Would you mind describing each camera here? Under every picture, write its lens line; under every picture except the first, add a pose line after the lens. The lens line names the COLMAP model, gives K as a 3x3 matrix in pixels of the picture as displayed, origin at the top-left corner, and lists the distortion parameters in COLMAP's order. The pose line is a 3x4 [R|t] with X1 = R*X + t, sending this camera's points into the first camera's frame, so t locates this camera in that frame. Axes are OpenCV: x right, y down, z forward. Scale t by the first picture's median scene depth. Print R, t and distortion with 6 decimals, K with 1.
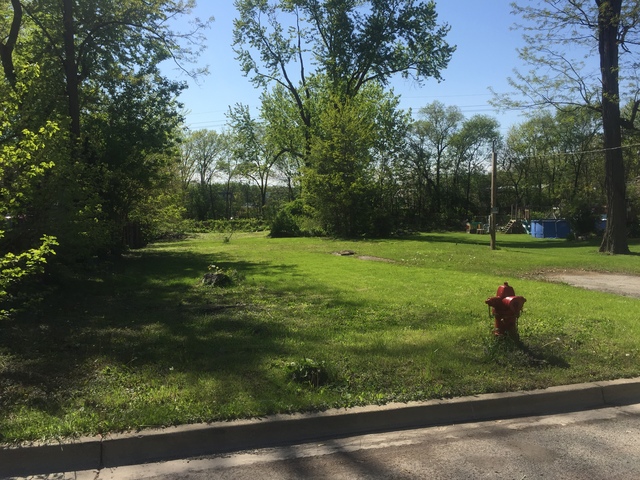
lens RADIAL K [[553.1, 0, 315.9], [0, 553.1, 225.7], [0, 0, 1]] dist [0.105972, -0.122865]
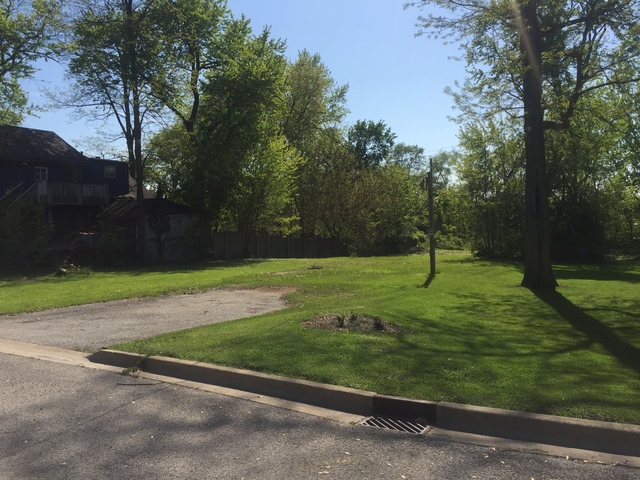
lens RADIAL K [[553.1, 0, 310.3], [0, 553.1, 226.3], [0, 0, 1]] dist [0.105972, -0.122865]
pose [[0.724495, 0.004276, -0.689266, 0.350124], [-0.024830, 0.999494, -0.019899, -0.004050], [0.688832, 0.031532, 0.724235, 0.071872]]
